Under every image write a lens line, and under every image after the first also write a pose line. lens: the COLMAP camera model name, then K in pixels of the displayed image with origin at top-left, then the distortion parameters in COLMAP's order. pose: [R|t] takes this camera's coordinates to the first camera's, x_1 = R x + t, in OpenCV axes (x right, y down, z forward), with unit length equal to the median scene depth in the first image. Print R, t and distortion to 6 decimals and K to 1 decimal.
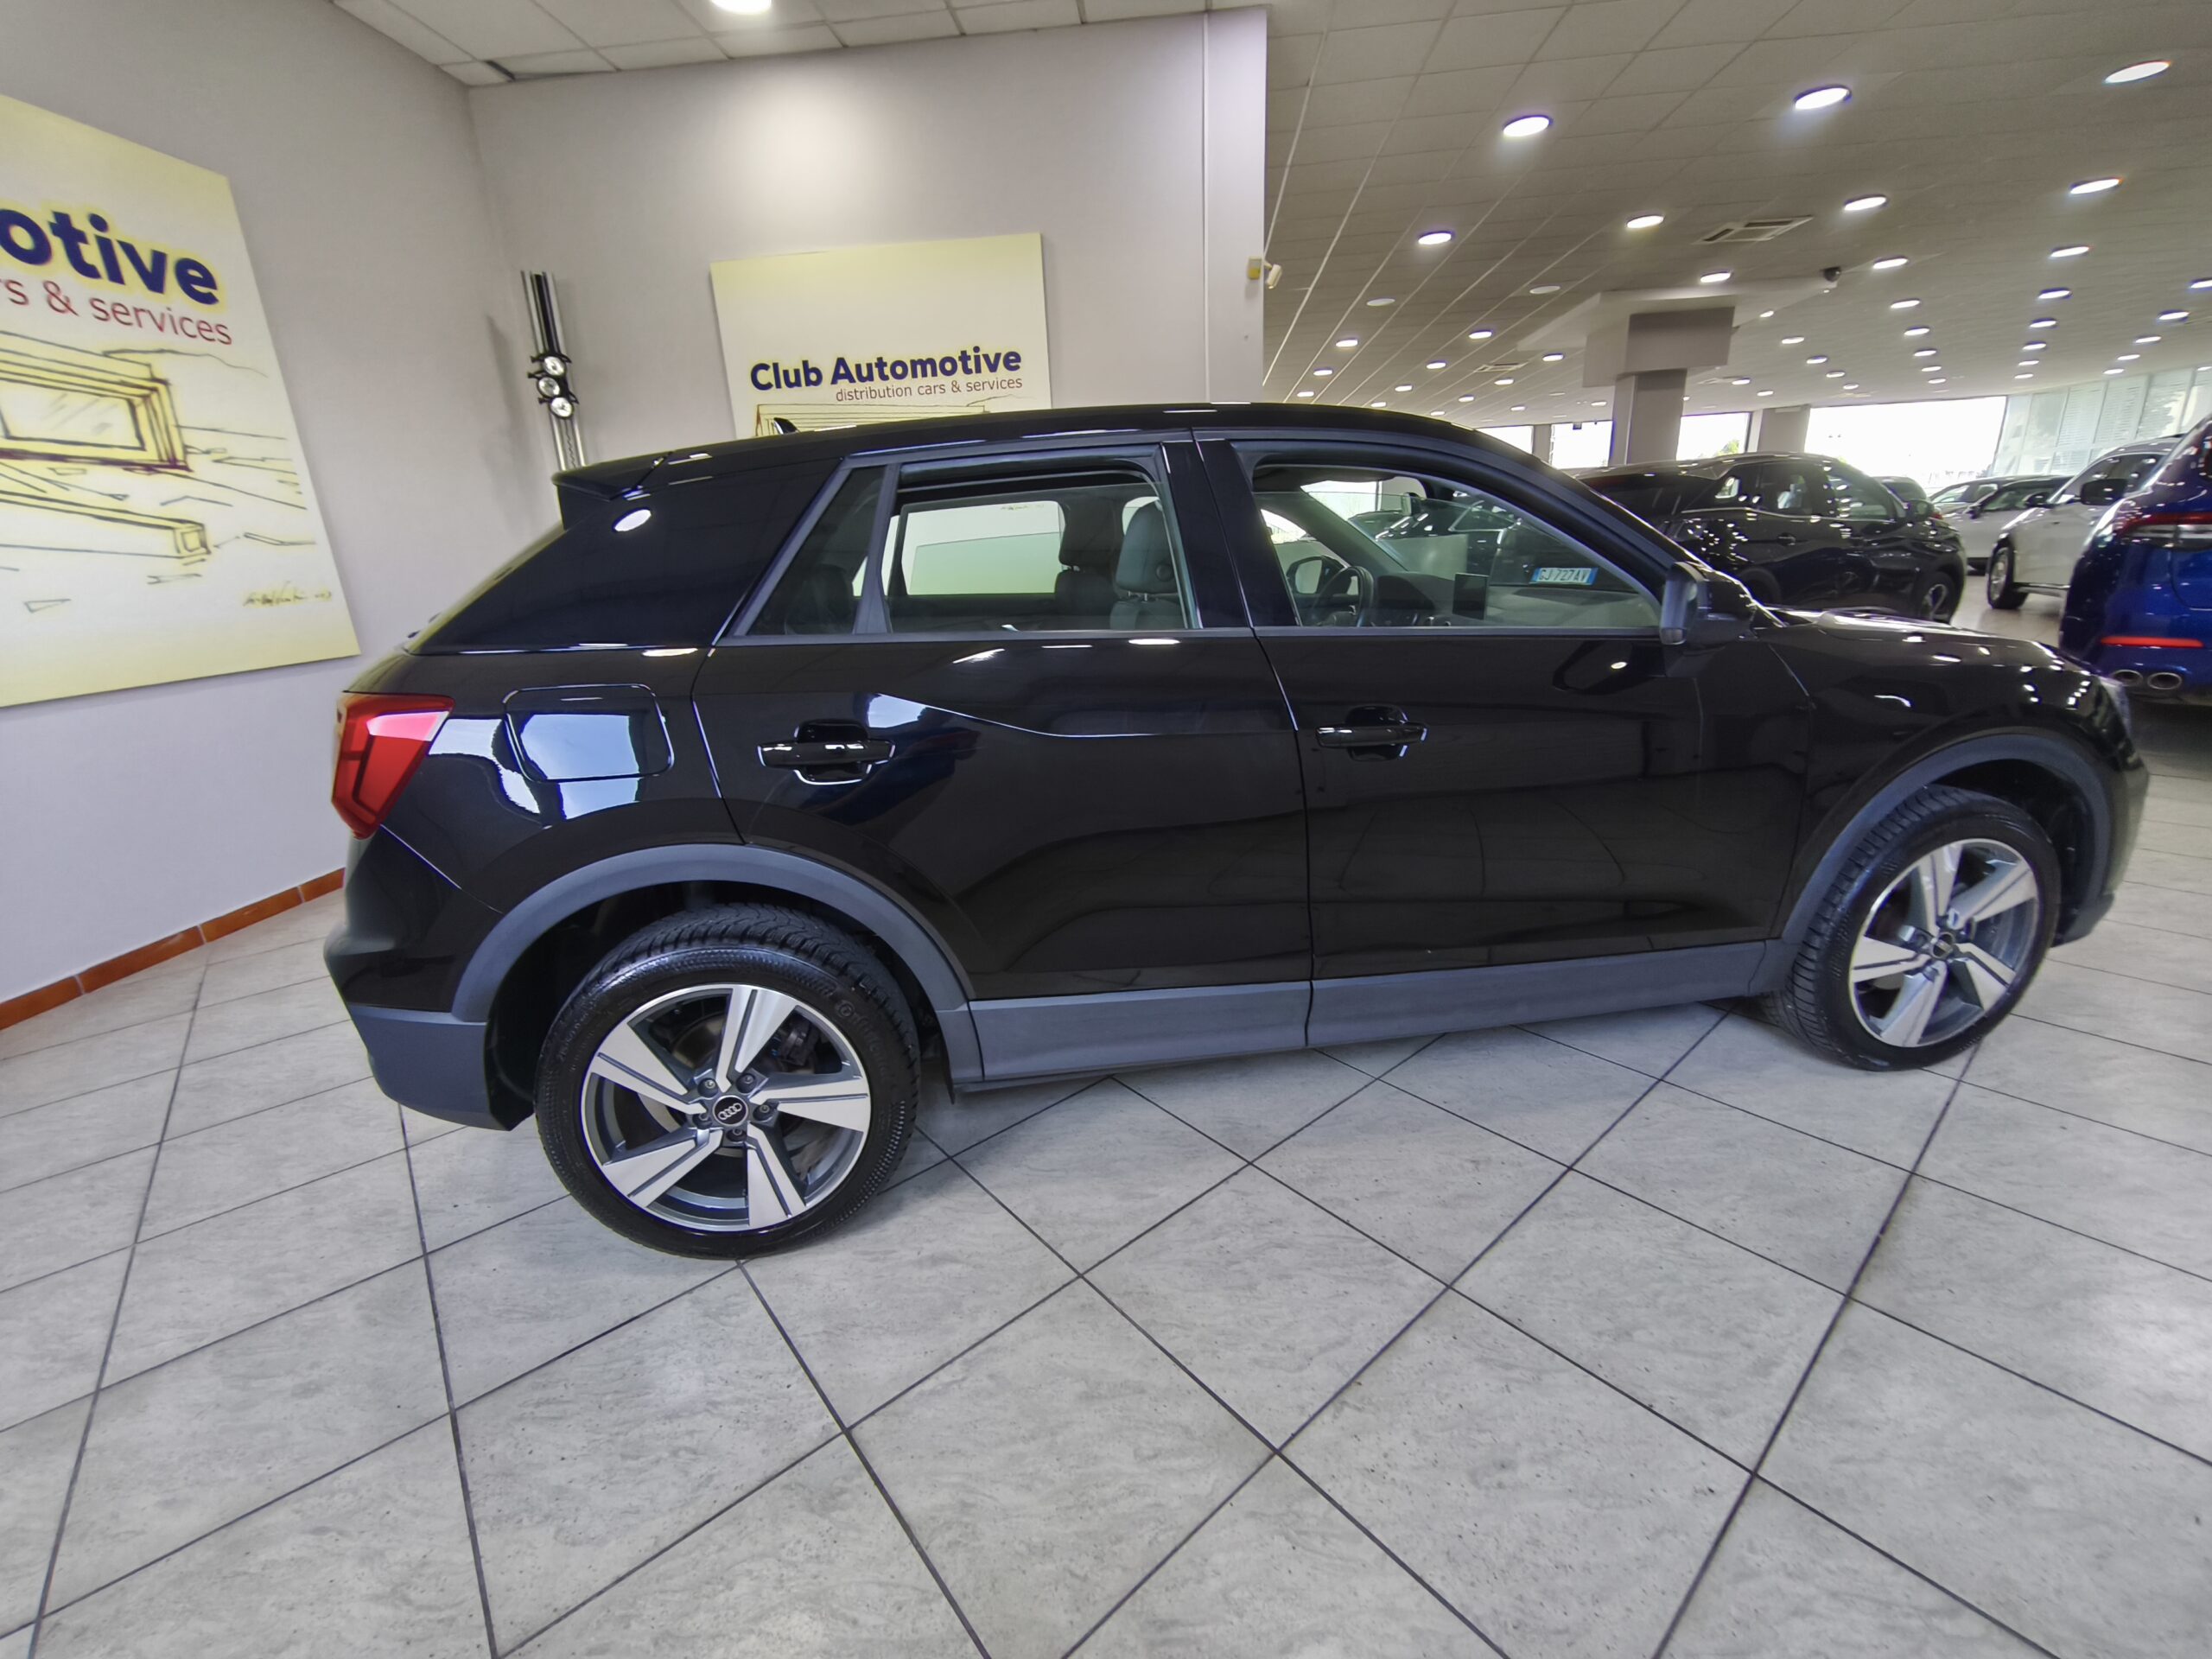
lens RADIAL K [[940.4, 0, 1106.0], [0, 940.4, 829.5], [0, 0, 1]] dist [-0.007696, -0.000303]
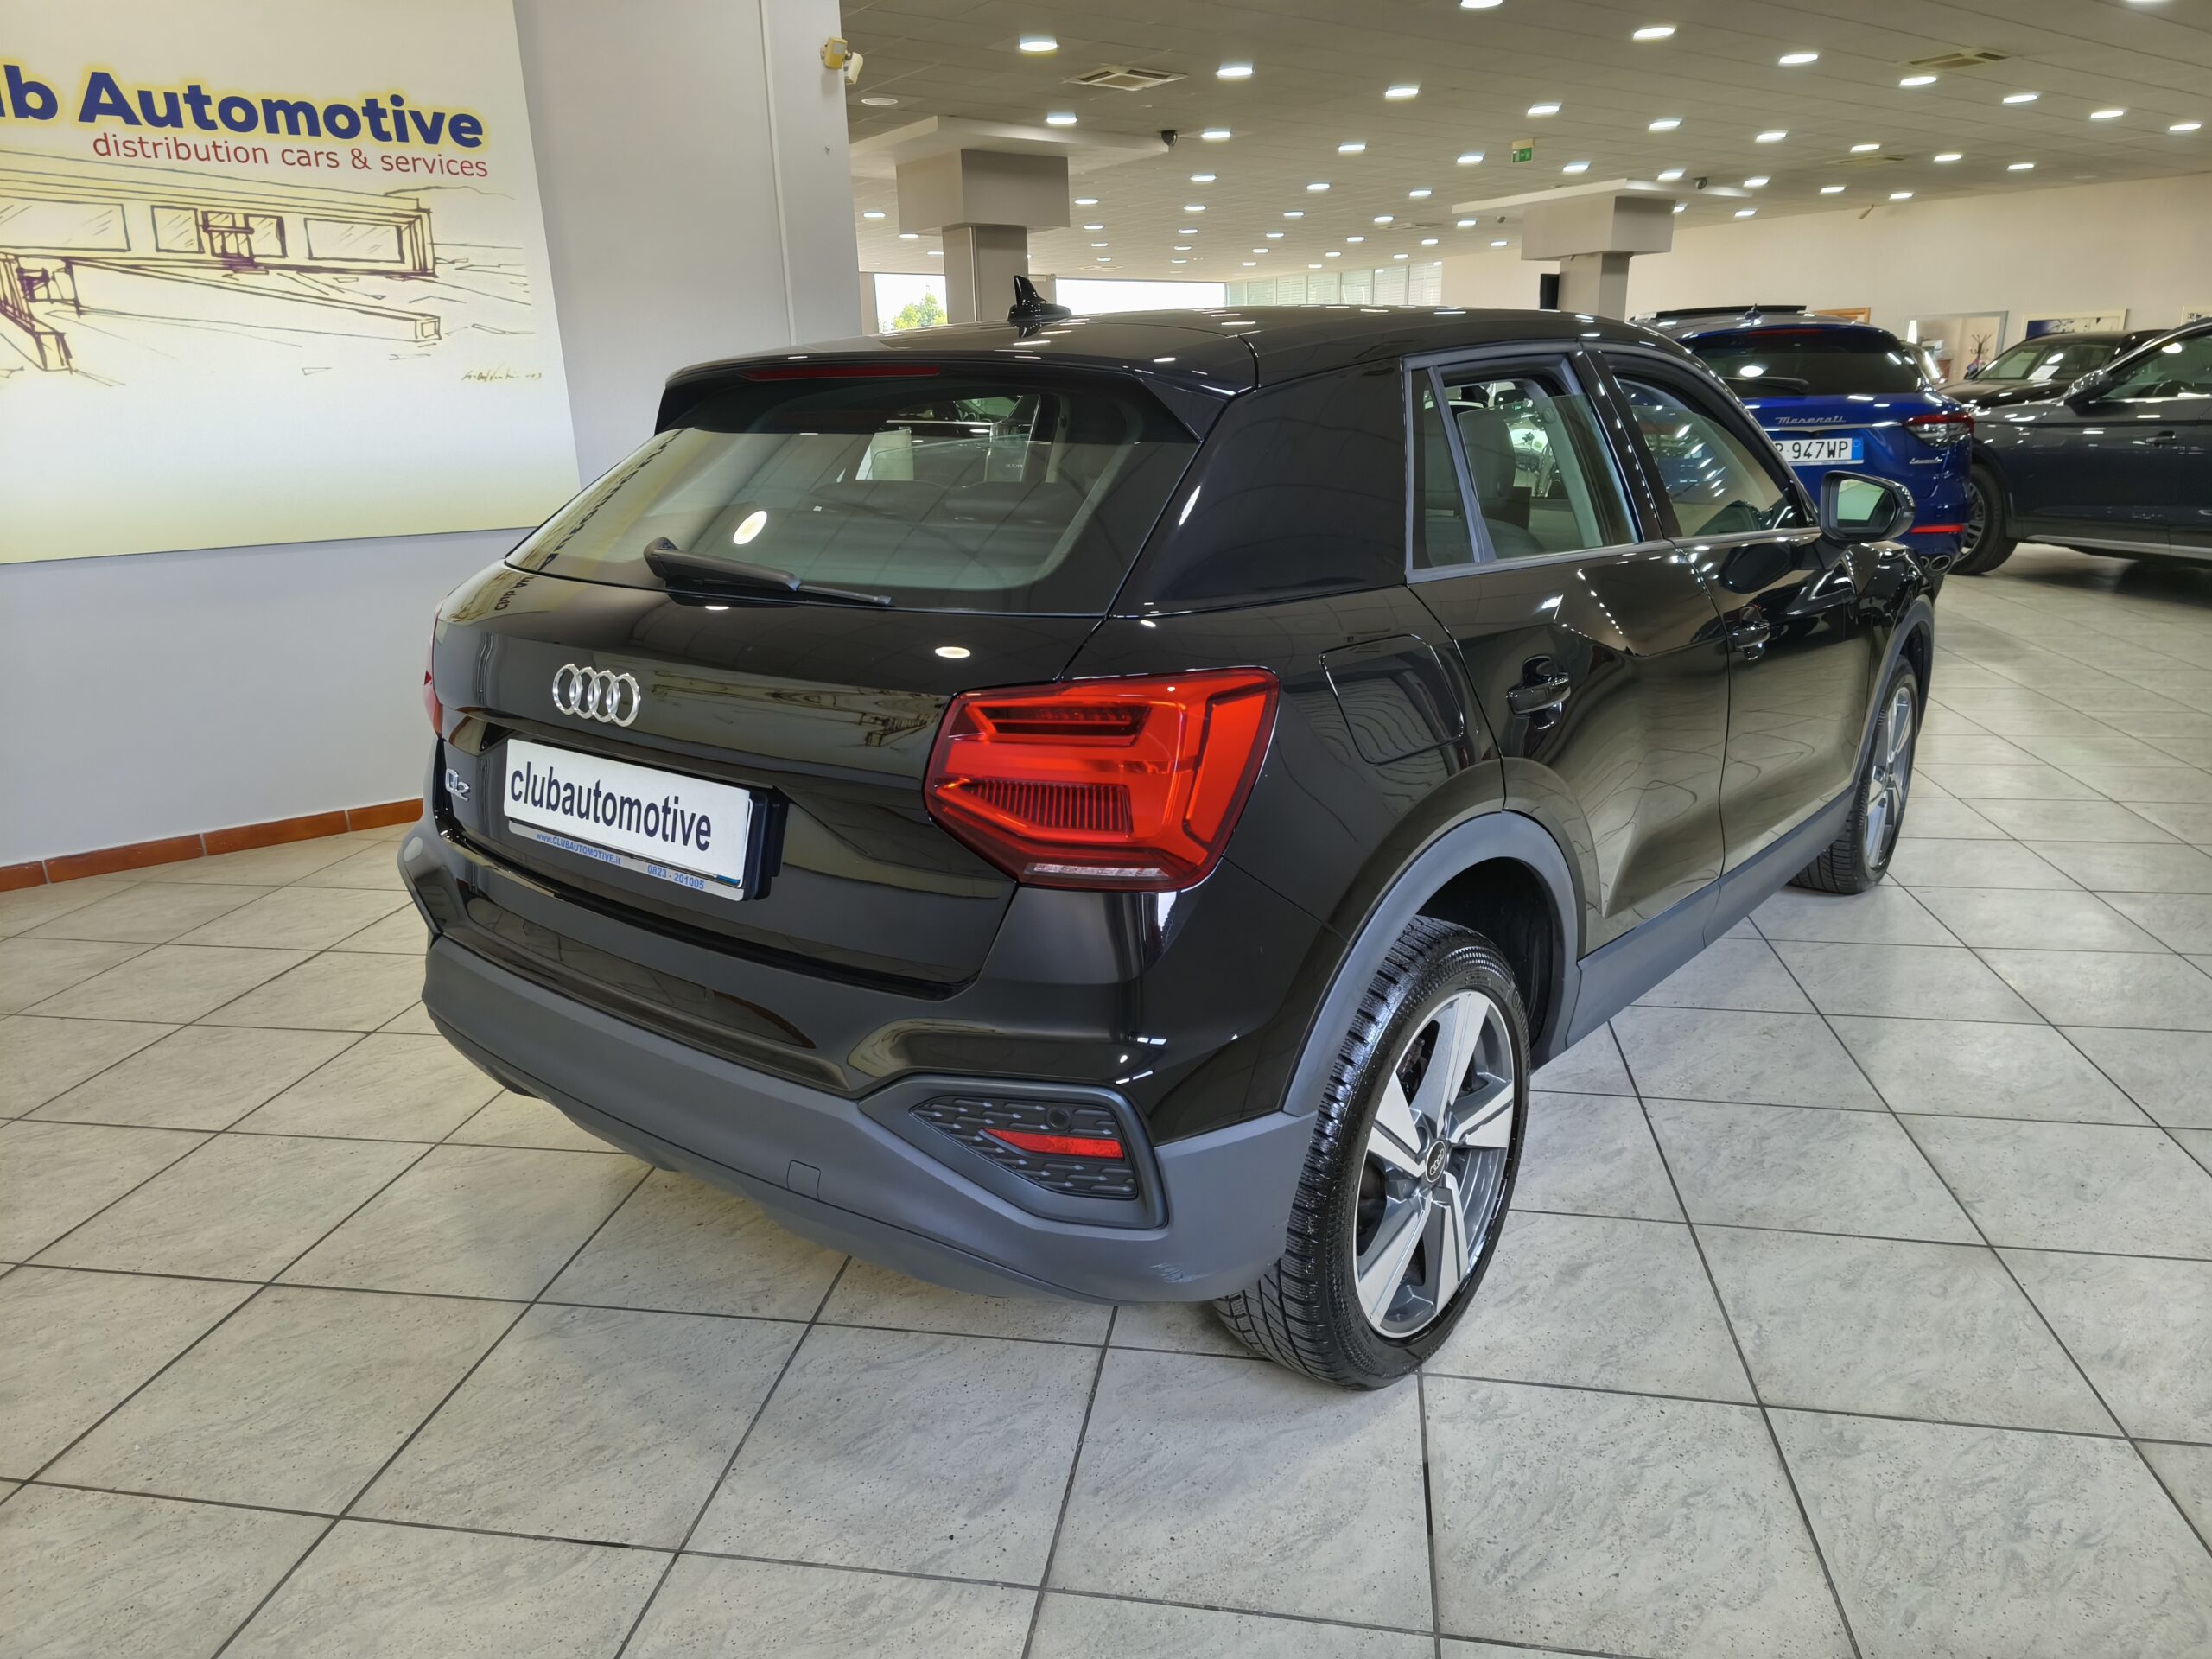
lens RADIAL K [[1450.0, 0, 1106.0], [0, 1450.0, 829.5], [0, 0, 1]] dist [0.006170, -0.007063]
pose [[0.761819, -0.156952, 0.628488, -1.047752], [0.176244, 0.983824, 0.032057, -0.047687], [-0.623354, 0.086345, 0.777158, 0.162821]]
